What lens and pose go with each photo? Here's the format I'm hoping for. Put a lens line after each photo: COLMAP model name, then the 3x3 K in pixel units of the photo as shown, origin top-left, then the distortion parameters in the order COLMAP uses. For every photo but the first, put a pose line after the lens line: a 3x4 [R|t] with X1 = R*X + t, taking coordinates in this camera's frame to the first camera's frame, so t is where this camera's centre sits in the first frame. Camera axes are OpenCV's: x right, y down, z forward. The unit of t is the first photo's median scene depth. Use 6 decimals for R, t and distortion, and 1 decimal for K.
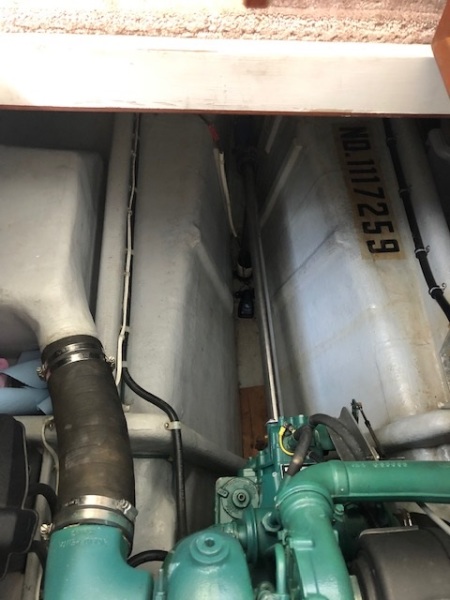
lens RADIAL K [[494.6, 0, 225.5], [0, 494.6, 299.8], [0, 0, 1]] dist [0.018115, -0.001082]
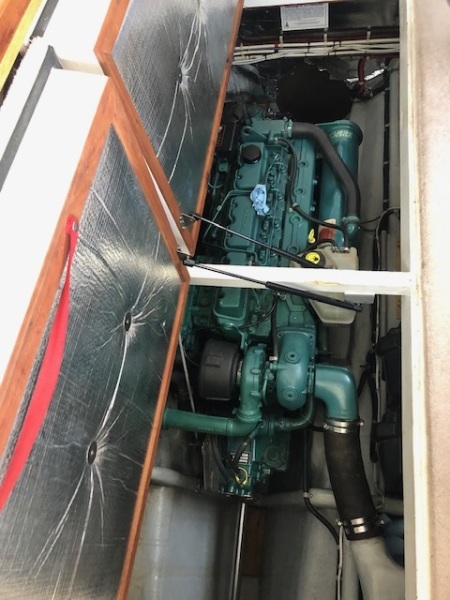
lens RADIAL K [[494.6, 0, 224.9], [0, 494.6, 299.6], [0, 0, 1]] dist [0.018115, -0.001082]
pose [[-0.976772, -0.112059, 0.182646, -0.067314], [0.213514, -0.581100, 0.785325, -0.787722], [0.018133, 0.806081, 0.591528, -0.575264]]
